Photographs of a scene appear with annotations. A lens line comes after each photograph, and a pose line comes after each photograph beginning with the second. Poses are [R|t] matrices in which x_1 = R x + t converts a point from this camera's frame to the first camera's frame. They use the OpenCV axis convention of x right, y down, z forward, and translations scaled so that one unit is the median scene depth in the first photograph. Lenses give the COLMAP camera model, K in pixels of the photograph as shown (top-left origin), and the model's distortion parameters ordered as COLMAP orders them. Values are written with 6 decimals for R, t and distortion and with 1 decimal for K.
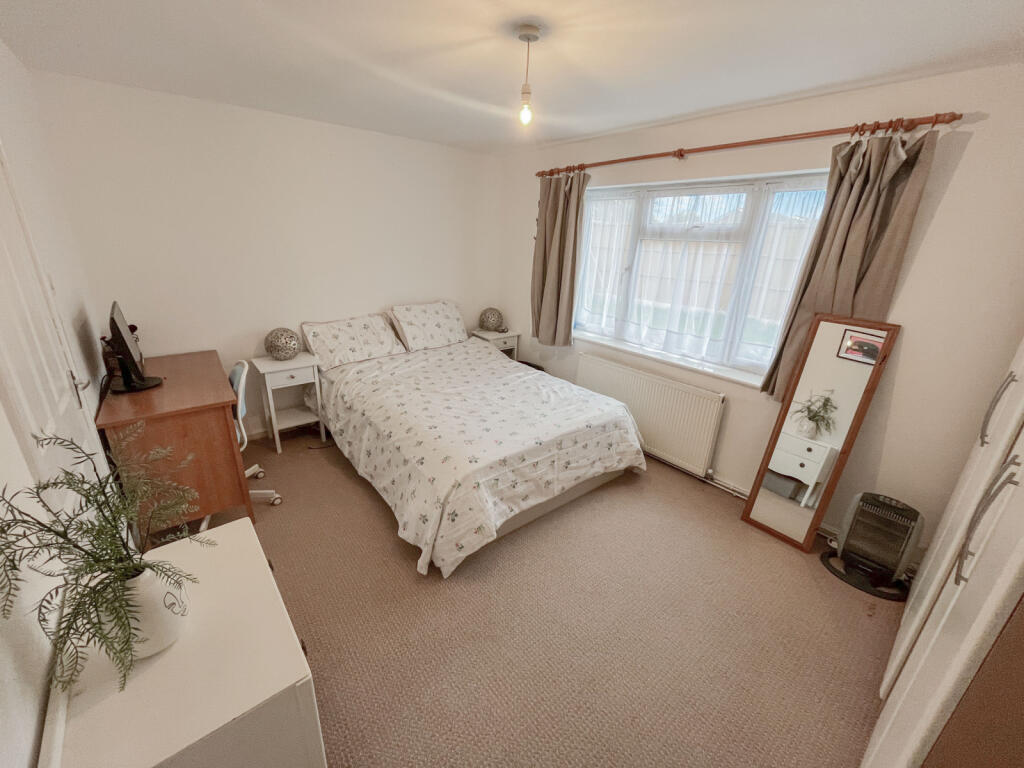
lens RADIAL K [[410.7, 0, 517.0], [0, 410.7, 378.2], [0, 0, 1]] dist [-0.000814, -0.000100]
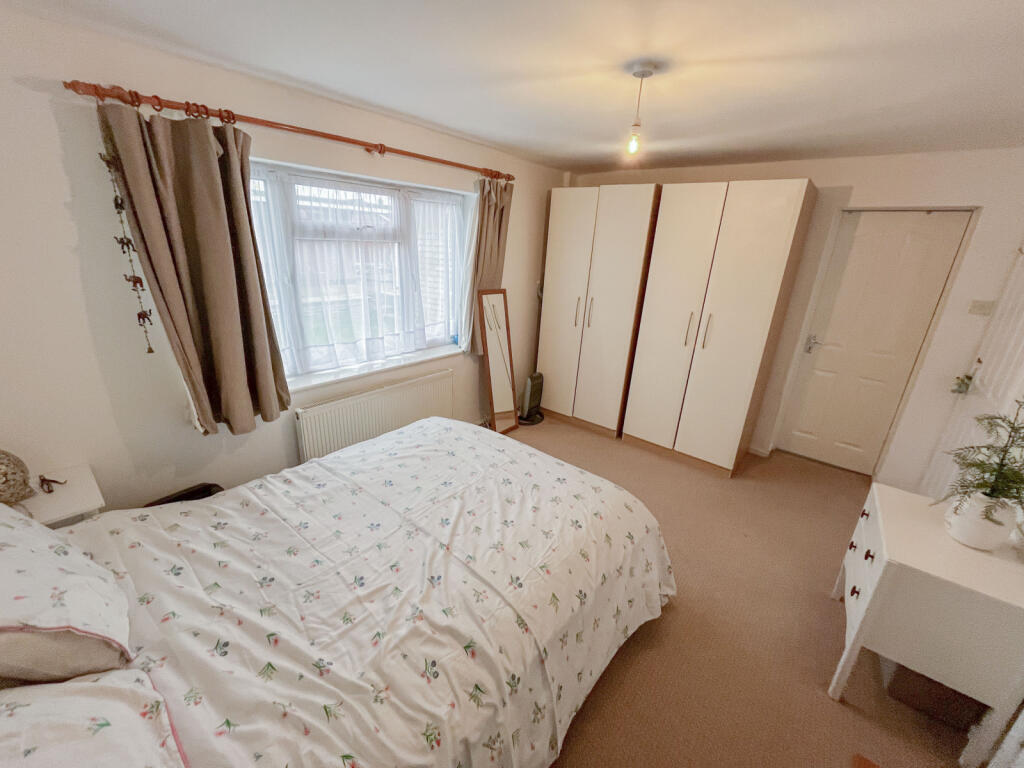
lens RADIAL K [[409.6, 0, 494.8], [0, 409.6, 379.3], [0, 0, 1]] dist [-0.001139, -0.000216]
pose [[-0.161485, -0.357894, 0.919693, -0.633390], [0.274276, 0.878933, 0.390191, -0.360633], [-0.947996, 0.315259, -0.043773, 0.907952]]
